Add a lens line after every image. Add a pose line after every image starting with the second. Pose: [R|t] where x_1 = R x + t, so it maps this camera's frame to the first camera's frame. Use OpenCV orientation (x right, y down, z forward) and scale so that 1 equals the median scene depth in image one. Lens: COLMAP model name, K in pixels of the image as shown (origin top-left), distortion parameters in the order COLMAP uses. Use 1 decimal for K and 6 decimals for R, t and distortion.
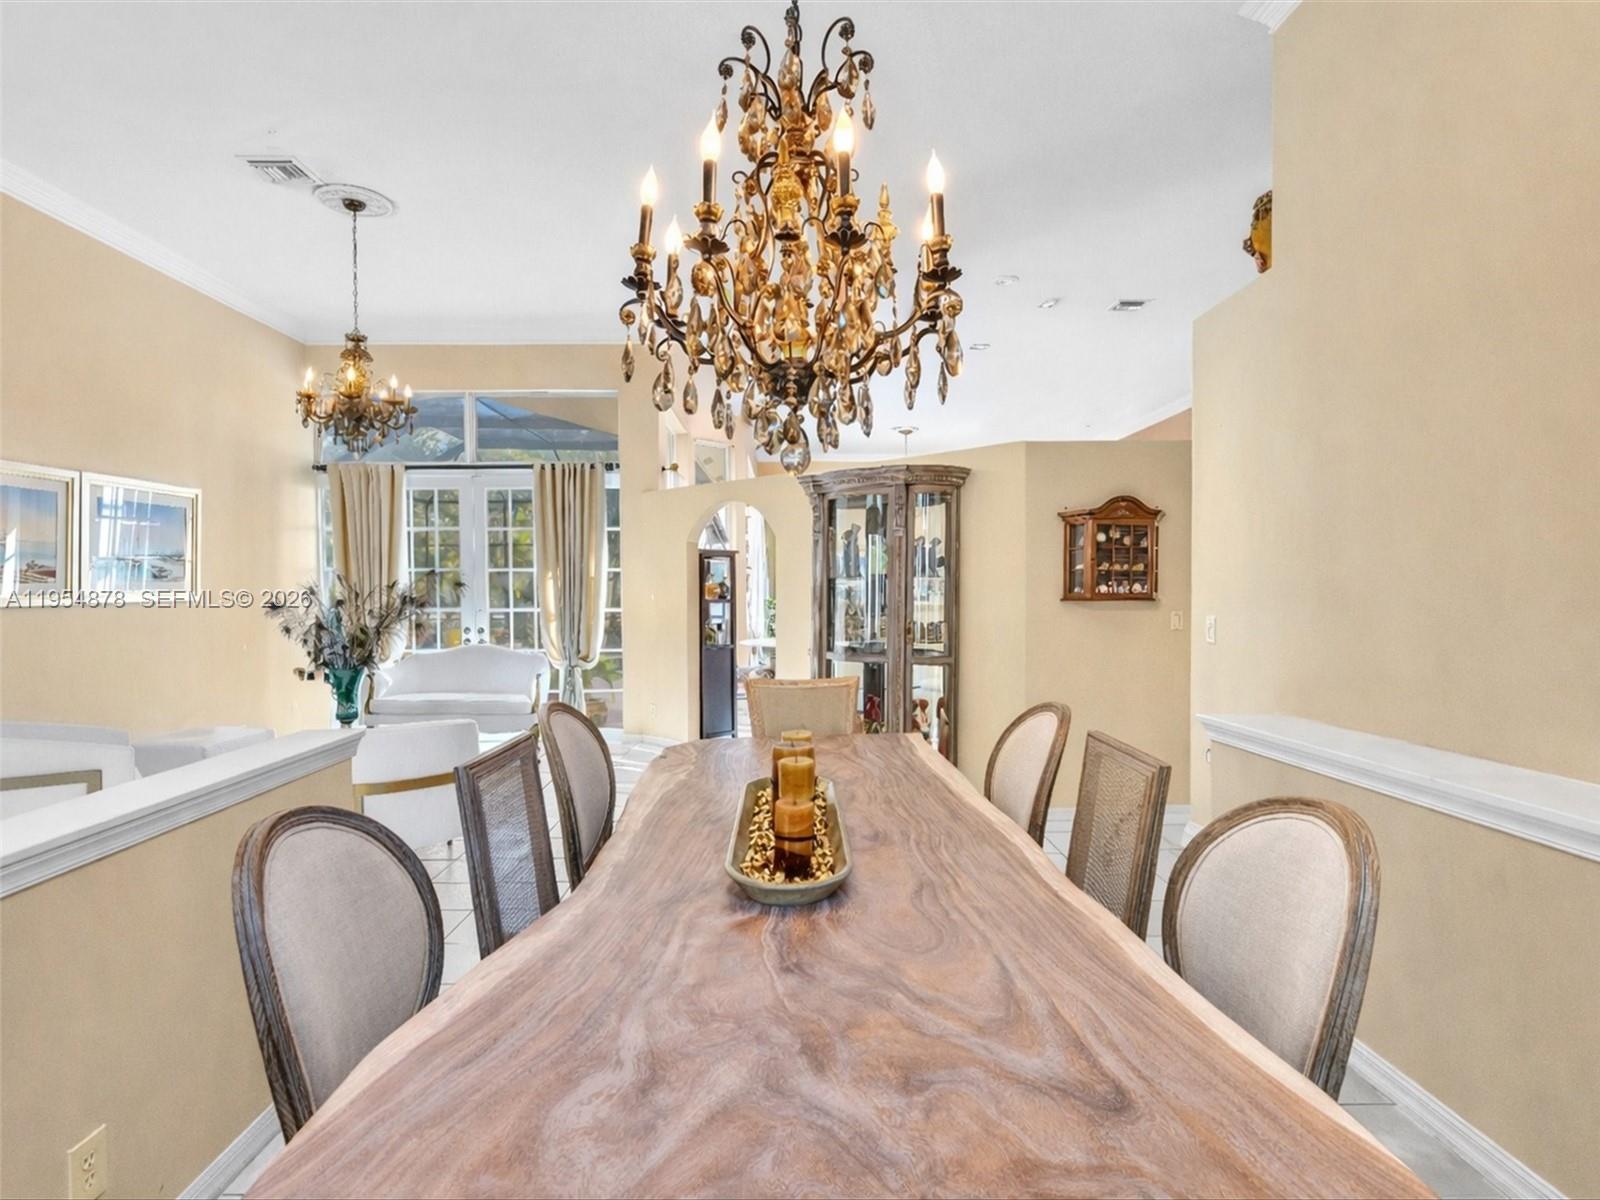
lens RADIAL K [[851.8, 0, 786.8], [0, 851.8, 606.7], [0, 0, 1]] dist [0.016876, 0.000398]
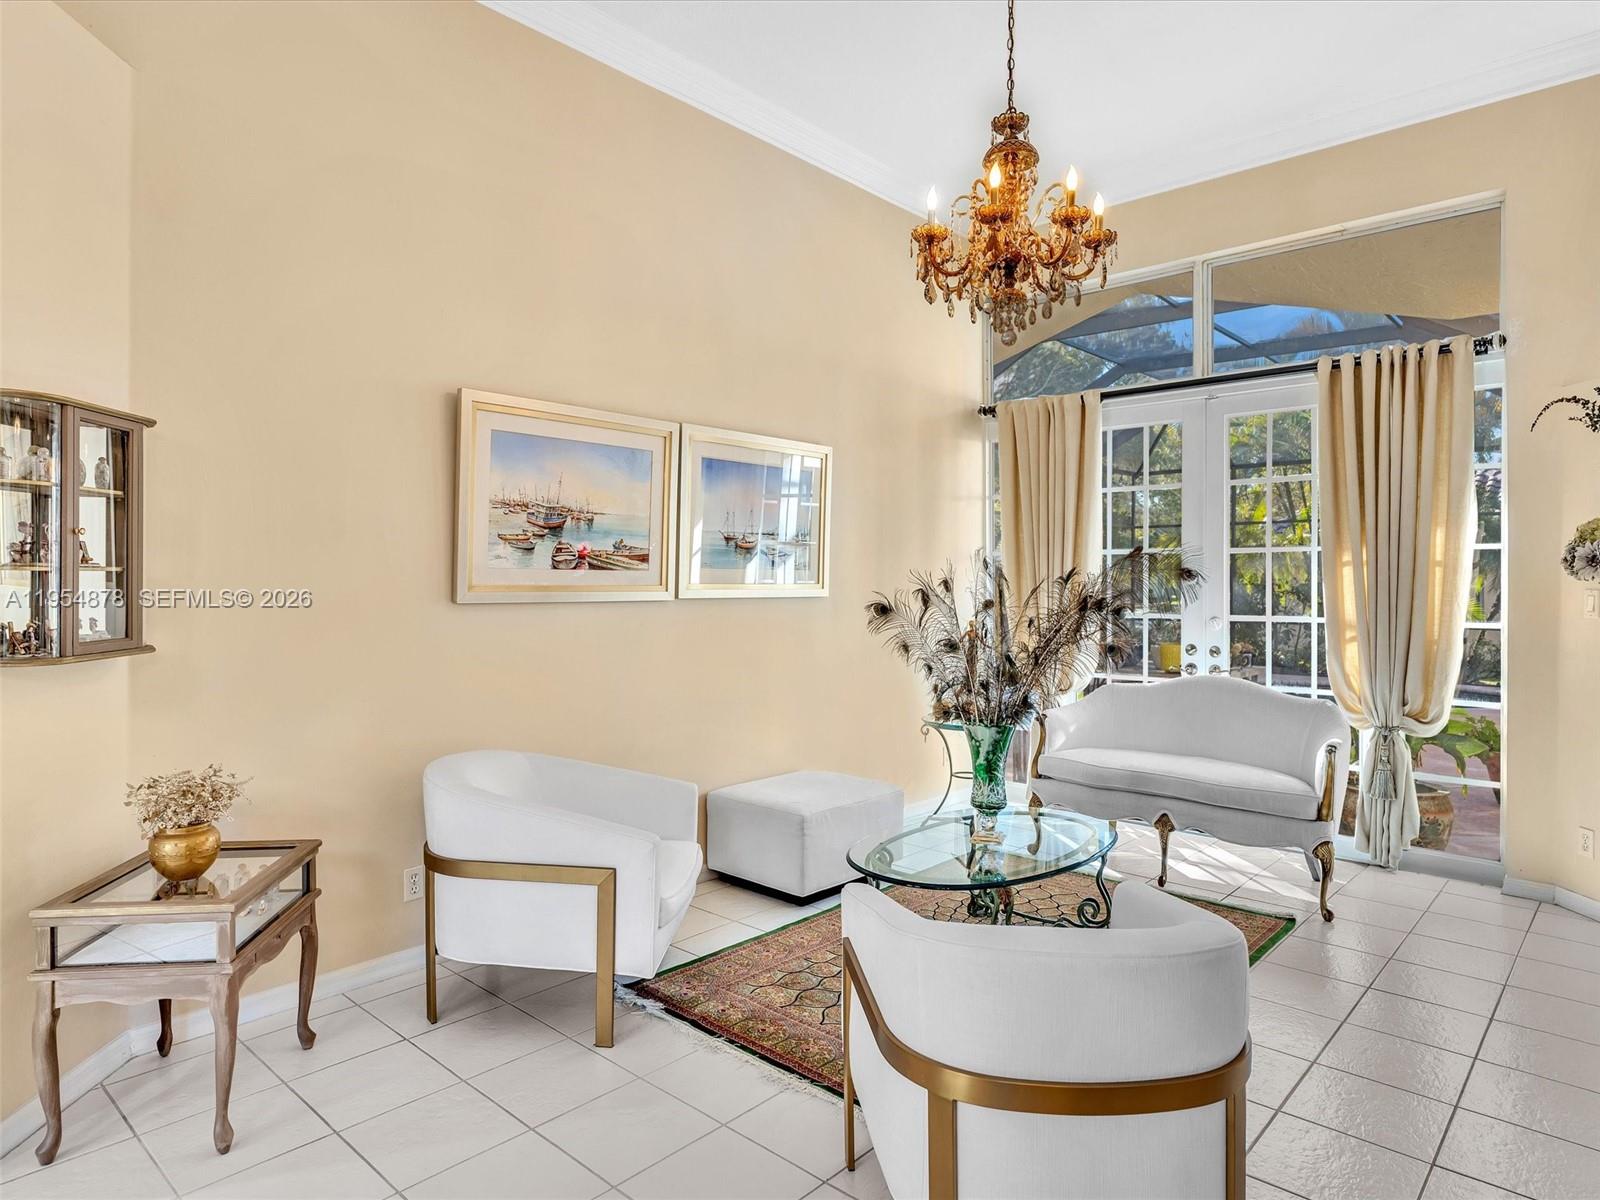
lens RADIAL K [[945.8, 0, 799.0], [0, 945.8, 580.3], [0, 0, 1]] dist [0.002659, 0.001584]
pose [[0.739782, 0.008048, -0.672798, -0.175667], [-0.022160, 0.999677, -0.012408, -0.010283], [0.672481, 0.024088, 0.739722, 0.424589]]
